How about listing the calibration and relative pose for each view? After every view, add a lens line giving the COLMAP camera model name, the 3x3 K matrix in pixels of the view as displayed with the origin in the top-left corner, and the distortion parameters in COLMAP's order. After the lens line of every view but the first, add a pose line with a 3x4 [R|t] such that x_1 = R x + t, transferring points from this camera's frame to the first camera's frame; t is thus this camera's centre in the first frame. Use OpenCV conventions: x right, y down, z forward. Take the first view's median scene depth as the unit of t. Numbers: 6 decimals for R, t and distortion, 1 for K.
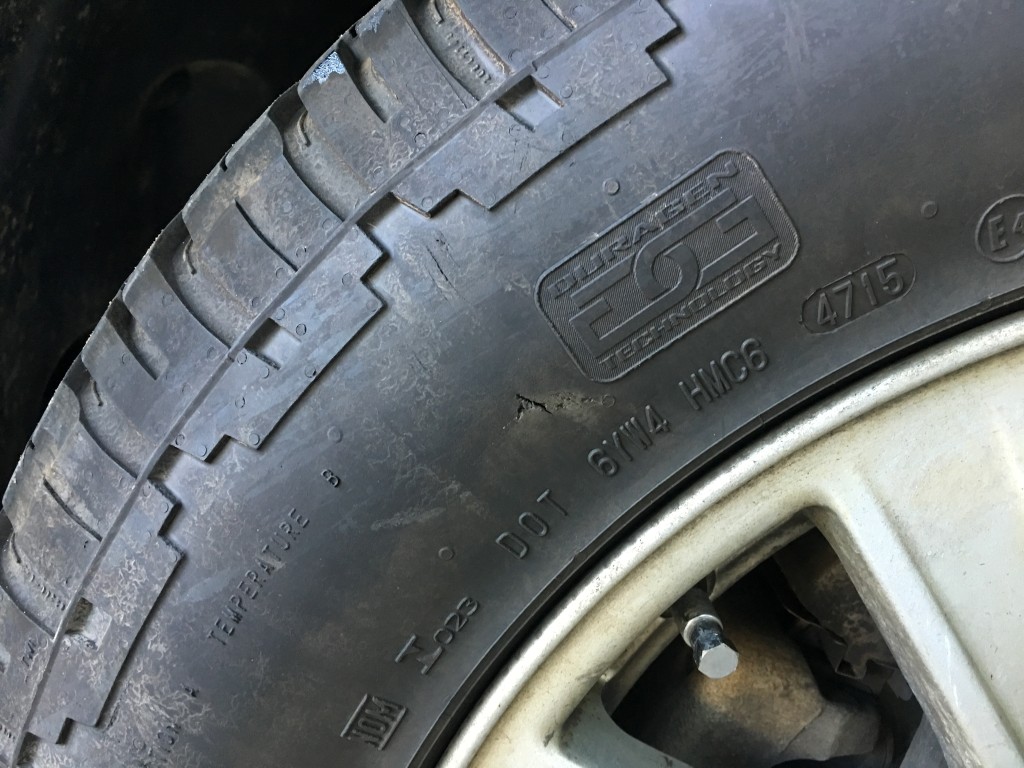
lens RADIAL K [[937.4, 0, 517.2], [0, 937.4, 384.6], [0, 0, 1]] dist [0.051631, -0.084131]
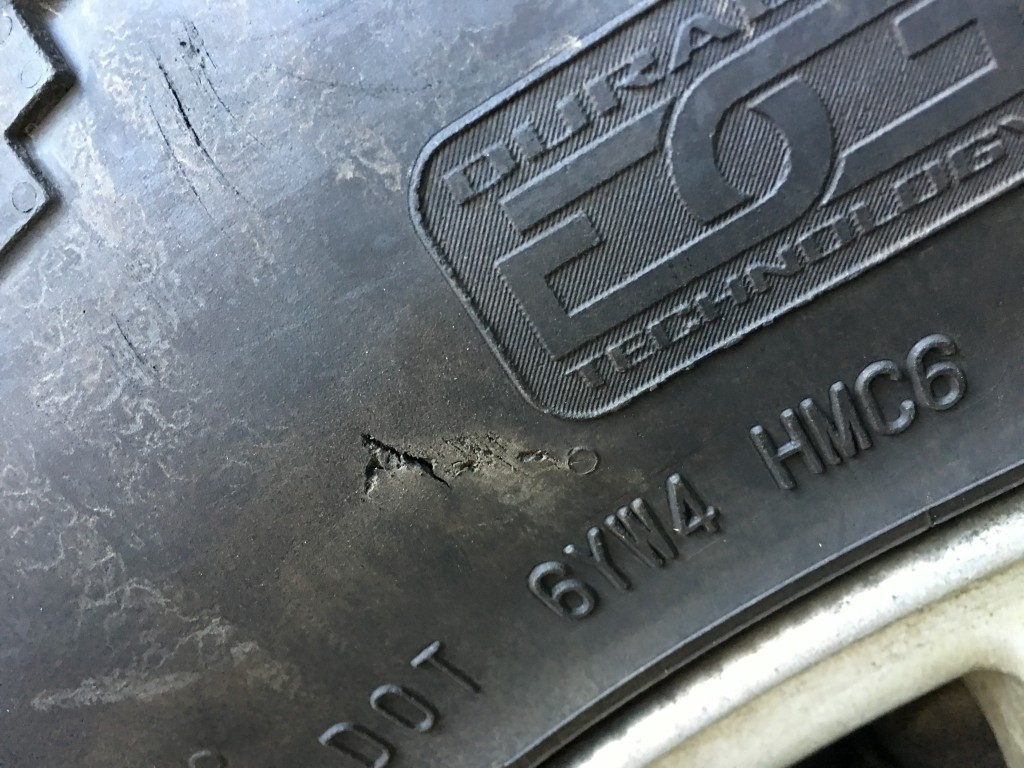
lens RADIAL K [[937.4, 0, 503.7], [0, 937.4, 378.8], [0, 0, 1]] dist [0.051631, -0.084131]
pose [[0.997817, 0.063715, -0.017380, 0.067819], [-0.062903, 0.997057, 0.043817, -0.036477], [0.020120, -0.042628, 0.998888, 0.586841]]
